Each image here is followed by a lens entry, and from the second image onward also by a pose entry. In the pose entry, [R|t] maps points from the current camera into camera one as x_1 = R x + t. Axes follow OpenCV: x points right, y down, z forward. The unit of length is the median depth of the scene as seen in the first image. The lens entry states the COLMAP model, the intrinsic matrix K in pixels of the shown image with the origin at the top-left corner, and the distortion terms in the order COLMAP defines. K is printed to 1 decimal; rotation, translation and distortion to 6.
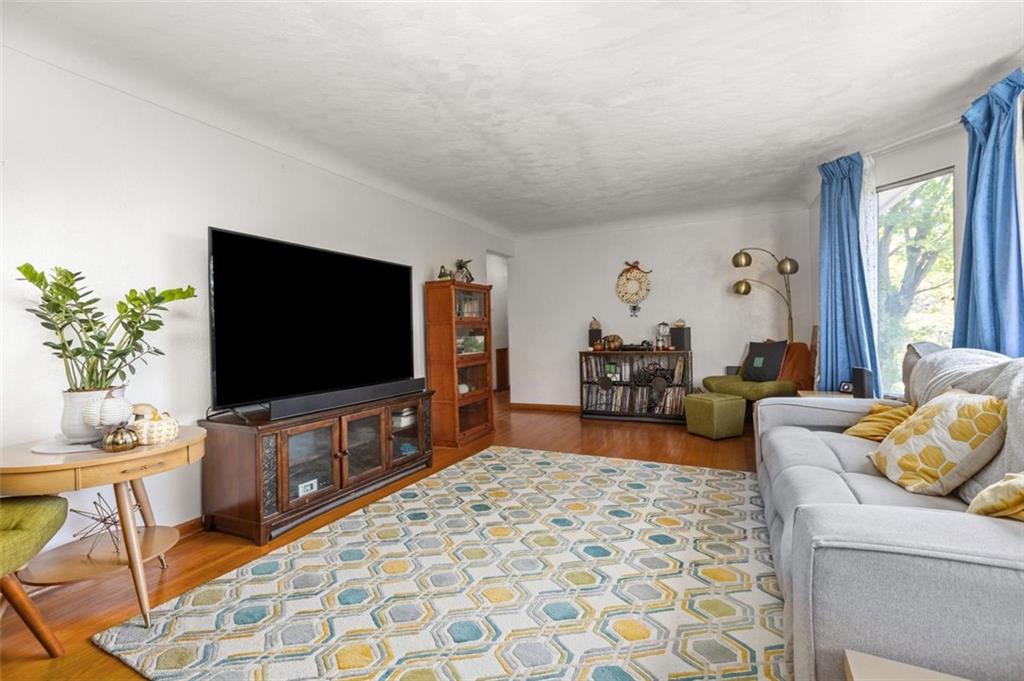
lens RADIAL K [[471.6, 0, 513.1], [0, 471.6, 342.1], [0, 0, 1]] dist [0.004134, 0.000004]
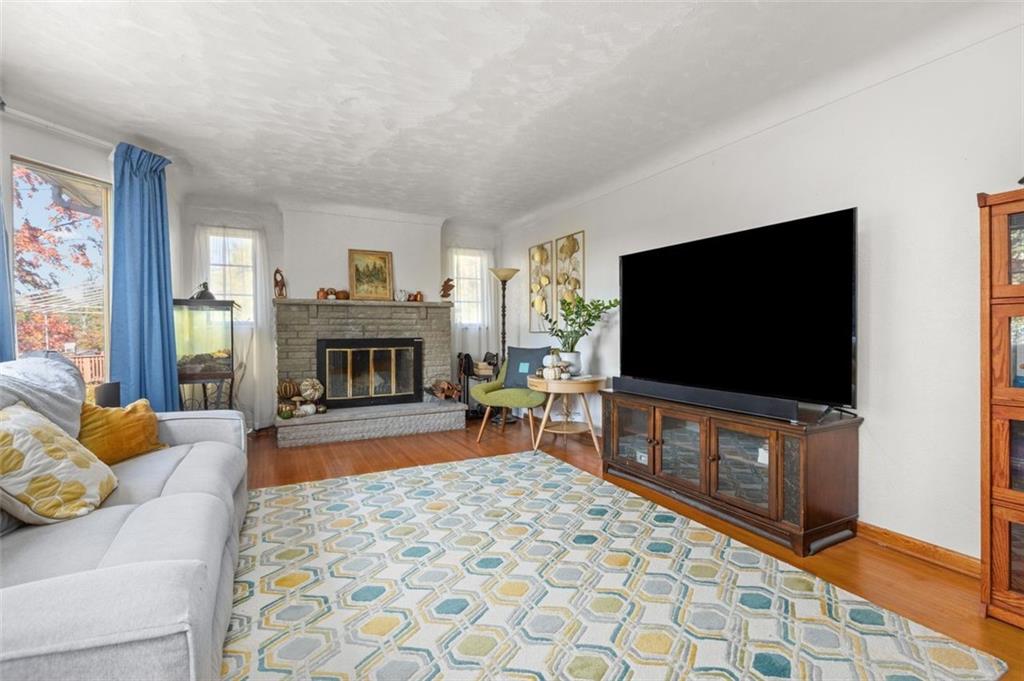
lens RADIAL K [[471.6, 0, 523.1], [0, 471.6, 324.2], [0, 0, 1]] dist [0.004134, 0.000004]
pose [[-0.599048, 0.013348, -0.800602, 0.708186], [-0.000501, 0.999855, 0.017045, -0.050706], [0.800713, 0.010611, -0.598955, 1.499207]]
